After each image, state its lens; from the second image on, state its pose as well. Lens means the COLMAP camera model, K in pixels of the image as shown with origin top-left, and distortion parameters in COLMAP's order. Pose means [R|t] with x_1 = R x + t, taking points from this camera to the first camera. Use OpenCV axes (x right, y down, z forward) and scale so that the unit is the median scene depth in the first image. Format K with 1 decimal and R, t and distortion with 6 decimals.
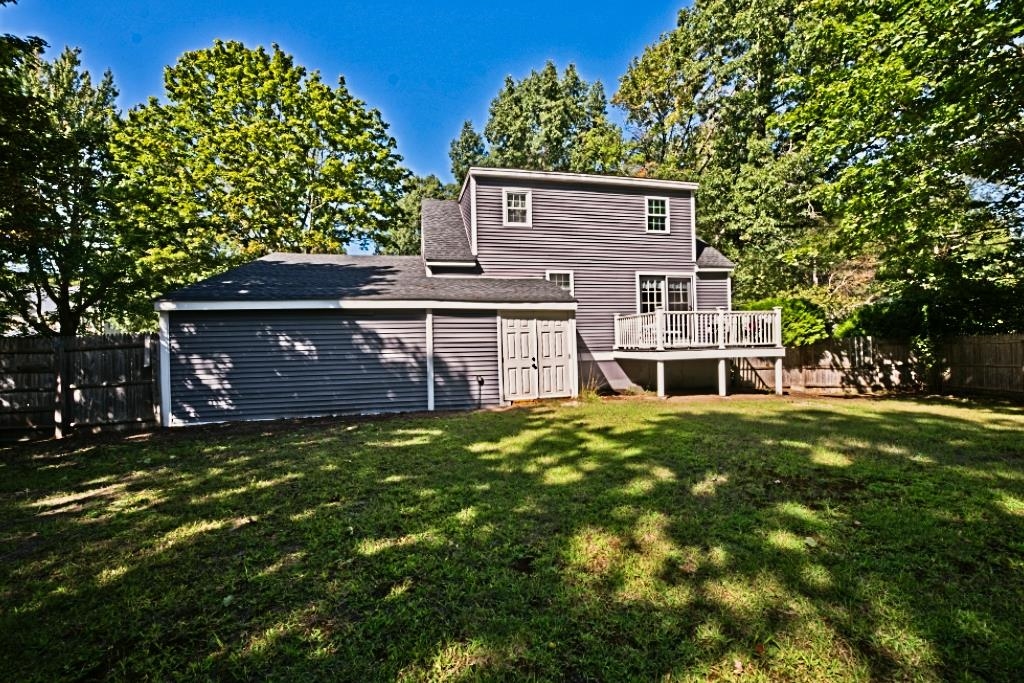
lens RADIAL K [[421.0, 0, 508.9], [0, 421.0, 341.7], [0, 0, 1]] dist [-0.002470, 0.000000]
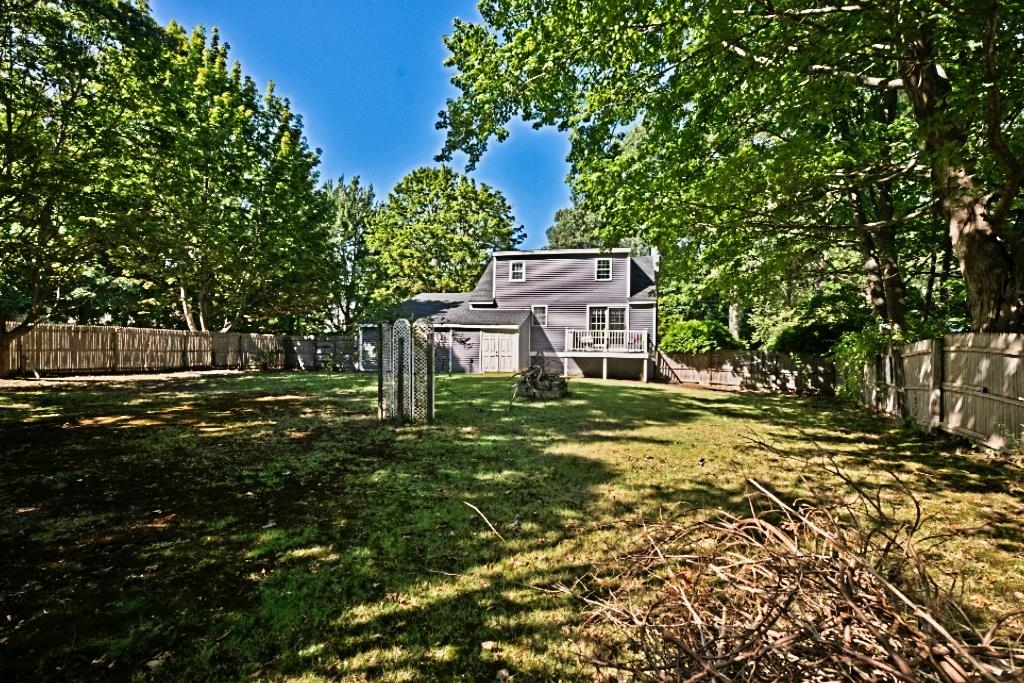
lens RADIAL K [[421.0, 0, 508.9], [0, 421.0, 341.7], [0, 0, 1]] dist [-0.002470, 0.000000]
pose [[0.890265, 0.035504, -0.454057, 0.774326], [-0.037211, 0.999294, 0.005179, -0.017331], [0.453921, 0.012285, 0.890957, -0.609301]]
